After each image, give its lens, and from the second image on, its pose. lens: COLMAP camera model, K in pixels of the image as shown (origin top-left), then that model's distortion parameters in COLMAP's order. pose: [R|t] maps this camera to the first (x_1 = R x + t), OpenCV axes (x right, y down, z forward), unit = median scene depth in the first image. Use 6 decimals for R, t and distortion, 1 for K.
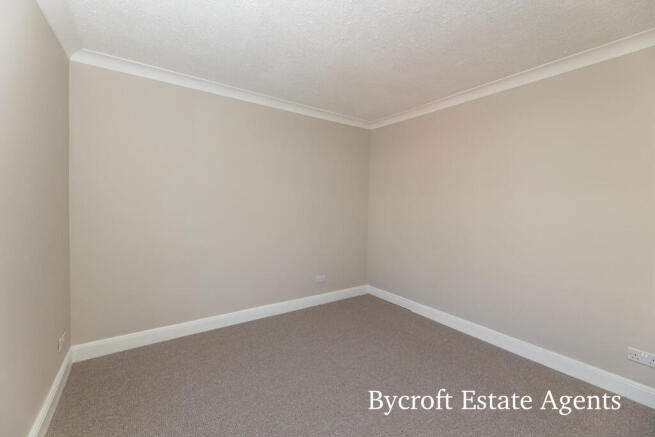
lens RADIAL K [[272.6, 0, 326.5], [0, 272.6, 204.4], [0, 0, 1]] dist [-0.000105, -0.000004]
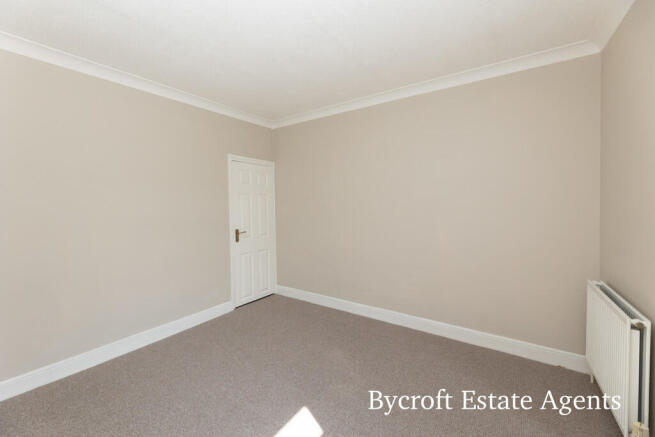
lens RADIAL K [[272.6, 0, 326.5], [0, 272.6, 204.4], [0, 0, 1]] dist [-0.000105, -0.000004]
pose [[0.940771, -0.029843, 0.337726, -0.117716], [0.029225, 0.999549, 0.006914, -0.002351], [-0.337780, 0.003366, 0.941219, 0.169446]]
